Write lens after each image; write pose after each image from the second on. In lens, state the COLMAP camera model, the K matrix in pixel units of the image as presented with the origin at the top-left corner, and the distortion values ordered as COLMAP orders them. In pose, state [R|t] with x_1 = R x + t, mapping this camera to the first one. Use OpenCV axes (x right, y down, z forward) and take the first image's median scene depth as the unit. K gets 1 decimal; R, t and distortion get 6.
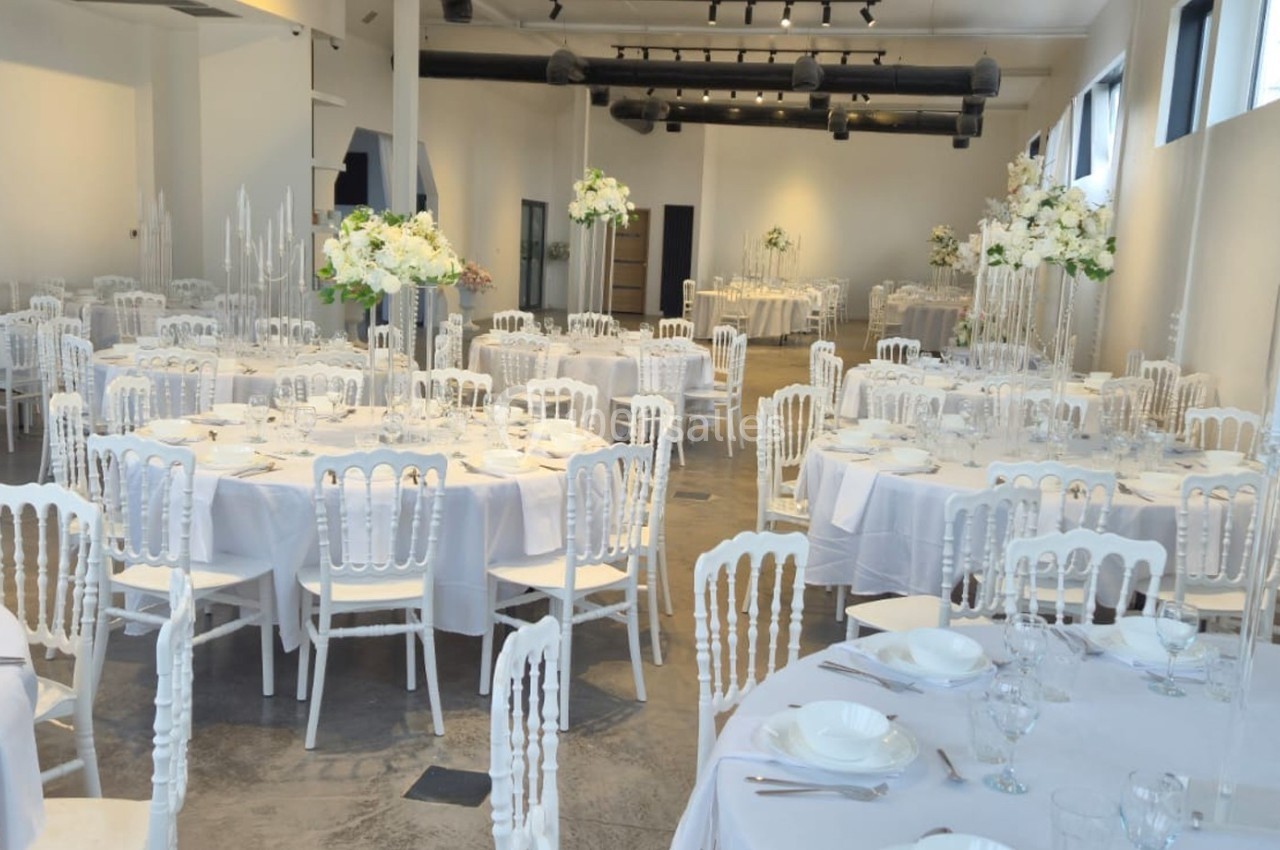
lens RADIAL K [[1214.9, 0, 653.8], [0, 1214.9, 428.2], [0, 0, 1]] dist [0.090248, -0.084389]
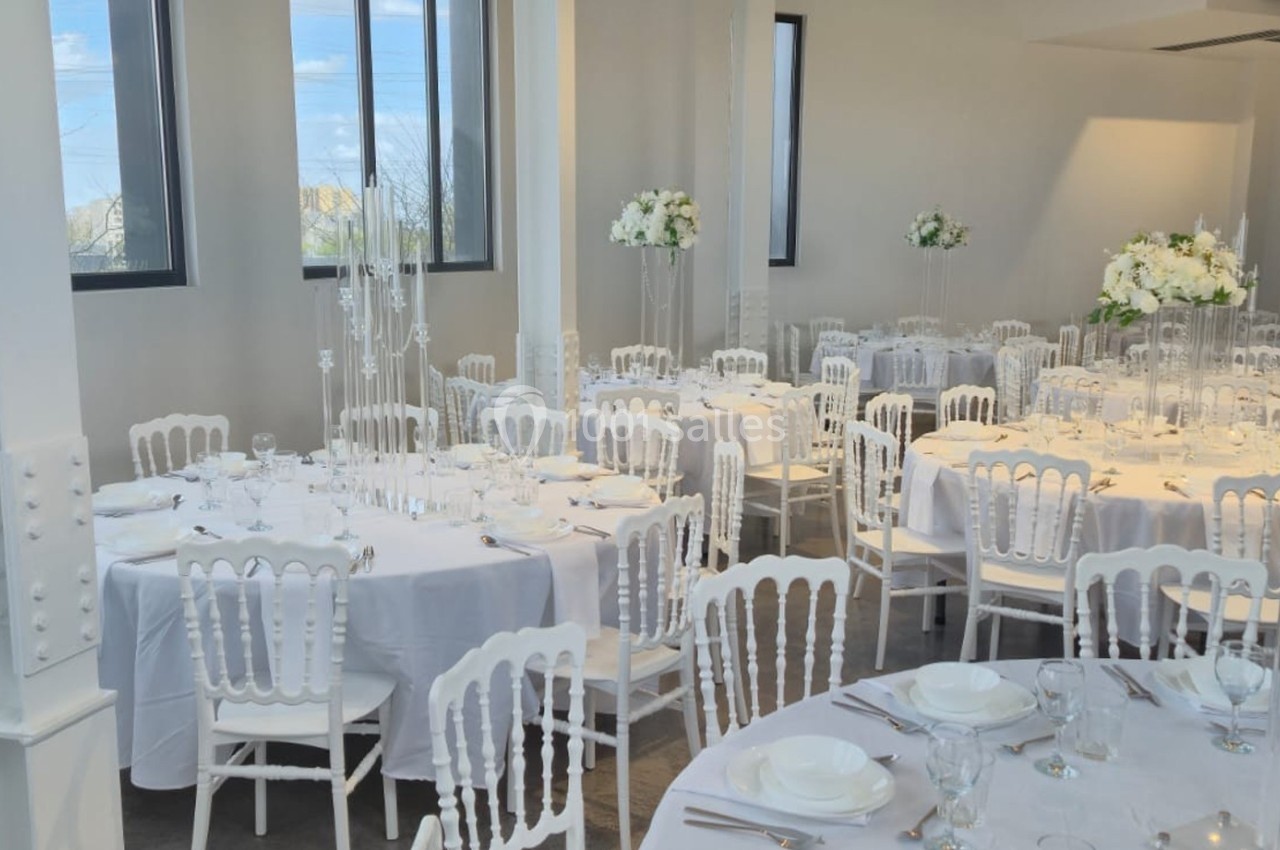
lens RADIAL K [[1214.9, 0, 653.8], [0, 1214.9, 428.2], [0, 0, 1]] dist [0.090248, -0.084389]
pose [[0.617440, 0.073619, -0.783165, 0.337287], [-0.097133, 0.995127, 0.016965, 0.009331], [0.780597, 0.065597, 0.621582, 0.033215]]
